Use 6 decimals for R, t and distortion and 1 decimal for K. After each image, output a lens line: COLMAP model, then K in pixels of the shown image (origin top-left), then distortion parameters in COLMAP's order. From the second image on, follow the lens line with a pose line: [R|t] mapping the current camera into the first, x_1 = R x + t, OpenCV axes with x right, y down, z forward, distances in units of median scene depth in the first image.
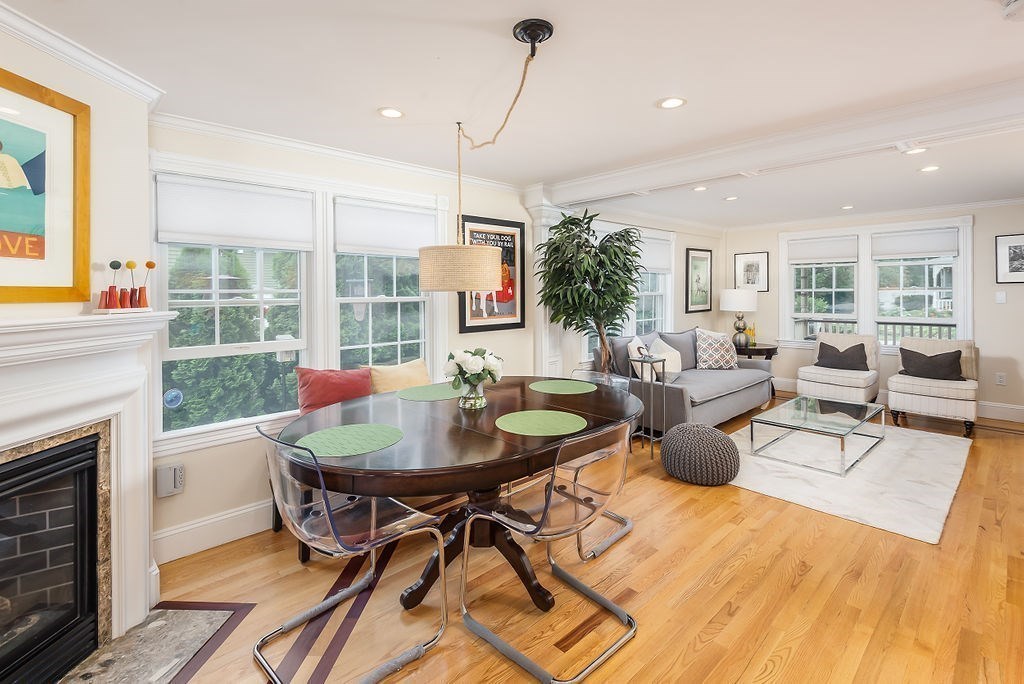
lens RADIAL K [[482.1, 0, 521.9], [0, 482.1, 296.7], [0, 0, 1]] dist [0.024000, -0.006617]
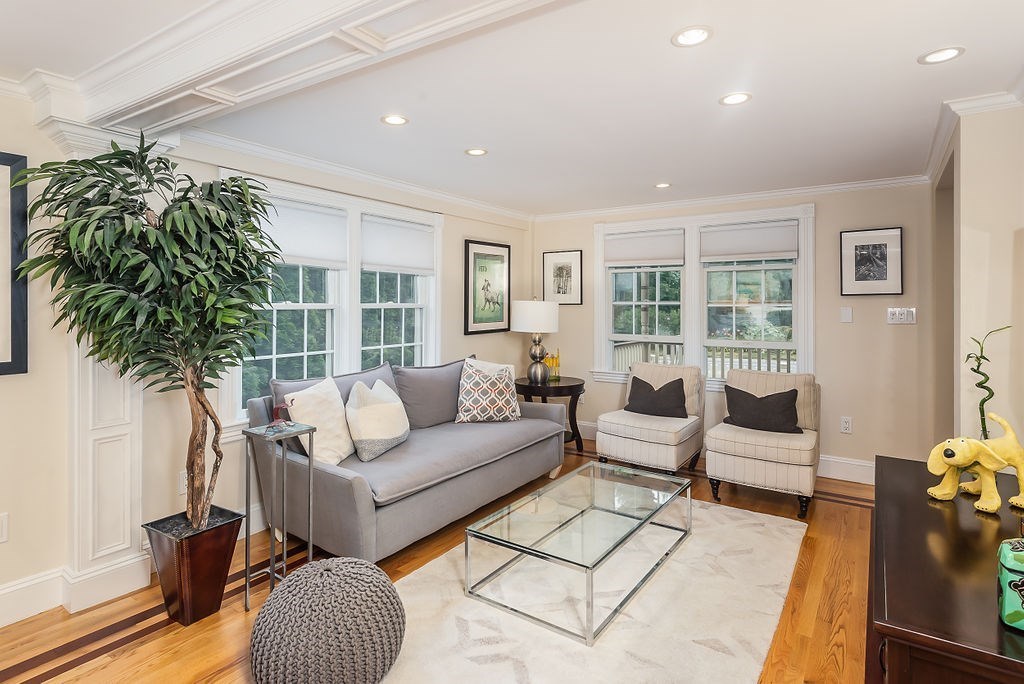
lens RADIAL K [[554.7, 0, 508.5], [0, 554.7, 308.3], [0, 0, 1]] dist [0.028219, -0.003179]
pose [[0.976830, 0.008456, 0.213850, 0.351876], [-0.008195, 0.999964, -0.002107, -0.003292], [-0.213860, 0.000306, 0.976864, 0.333031]]
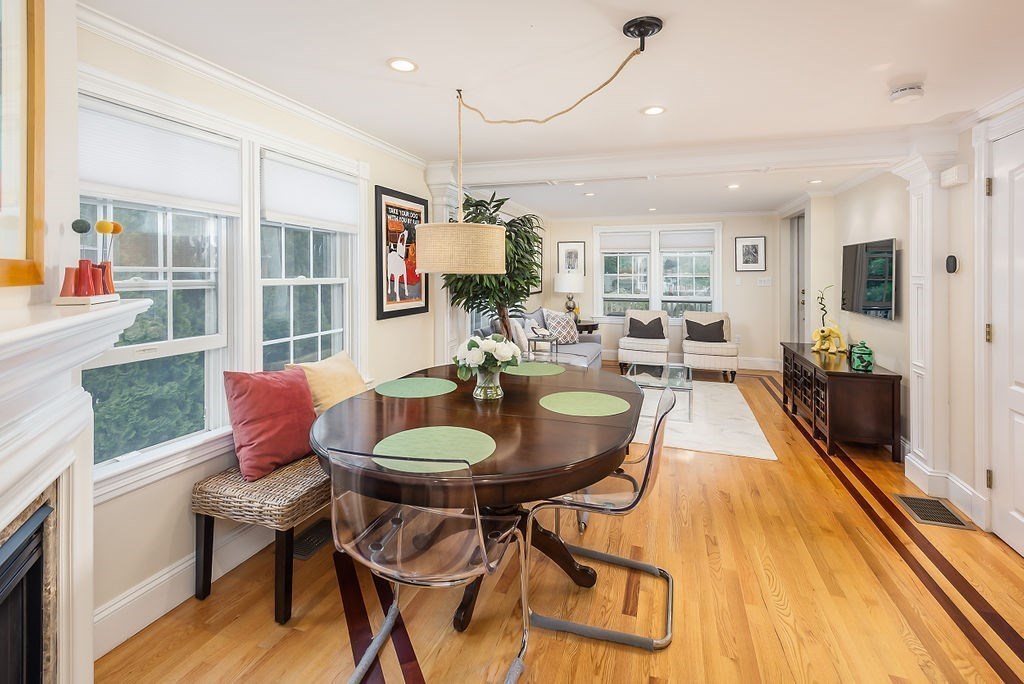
lens RADIAL K [[482.1, 0, 522.5], [0, 482.1, 278.3], [0, 0, 1]] dist [0.024000, -0.006617]
pose [[0.879894, 0.007899, 0.475103, -0.276297], [-0.007728, 0.999967, -0.002313, -0.000190], [-0.475106, -0.001637, 0.879927, 0.081263]]
